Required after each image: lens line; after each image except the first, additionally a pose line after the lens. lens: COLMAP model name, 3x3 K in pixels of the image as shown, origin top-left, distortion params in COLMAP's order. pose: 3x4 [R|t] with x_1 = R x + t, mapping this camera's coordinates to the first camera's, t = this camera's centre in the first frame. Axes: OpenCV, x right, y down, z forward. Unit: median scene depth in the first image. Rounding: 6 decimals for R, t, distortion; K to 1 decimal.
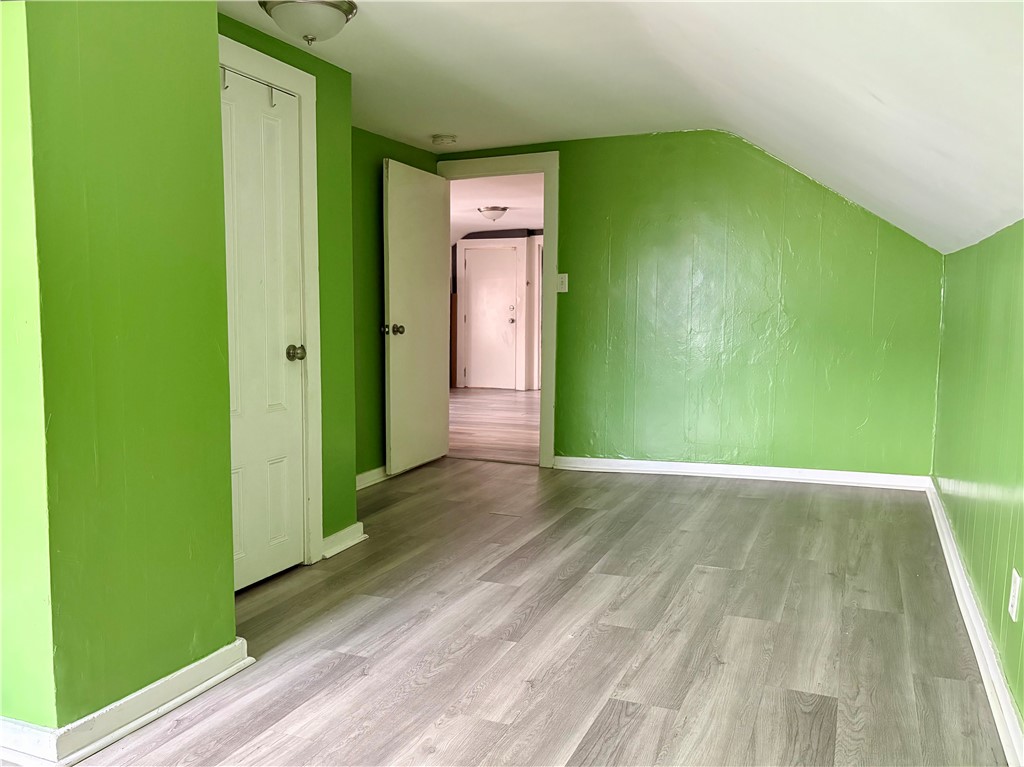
lens RADIAL K [[802.9, 0, 514.6], [0, 802.9, 387.5], [0, 0, 1]] dist [0.059789, -0.038228]
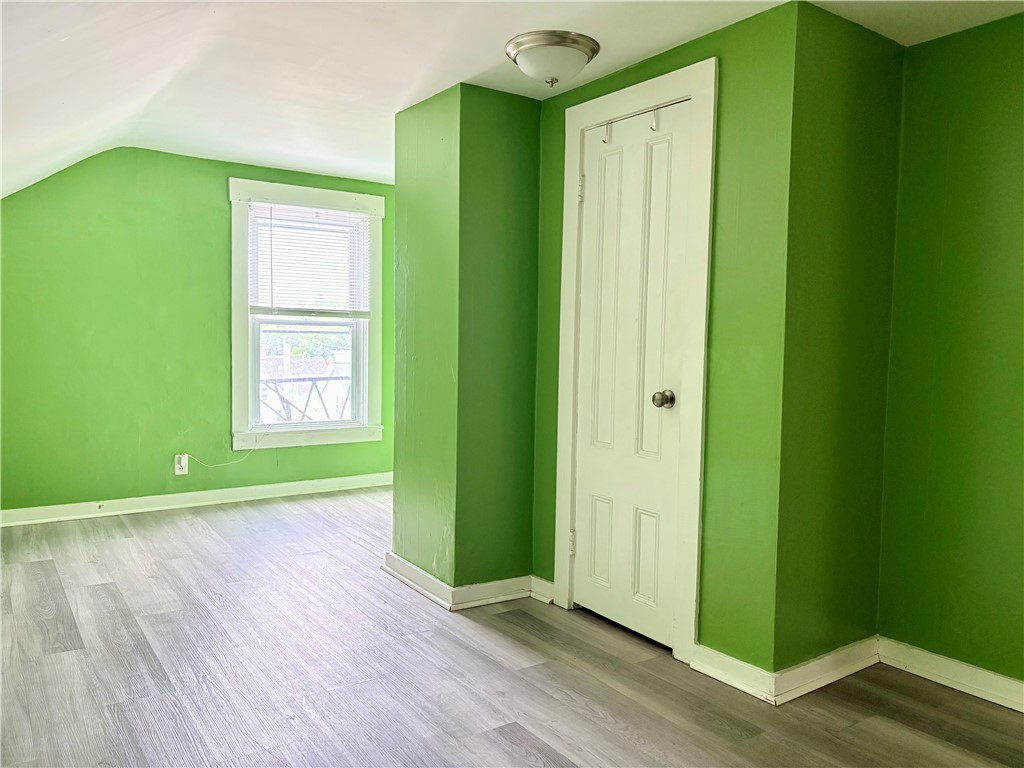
lens RADIAL K [[802.9, 0, 515.6], [0, 802.9, 382.6], [0, 0, 1]] dist [0.059789, -0.038228]
pose [[-0.539686, 0.040385, -0.840897, 0.552063], [-0.098874, 0.988895, 0.110950, -0.143325], [0.836040, 0.143021, -0.529700, 1.339401]]
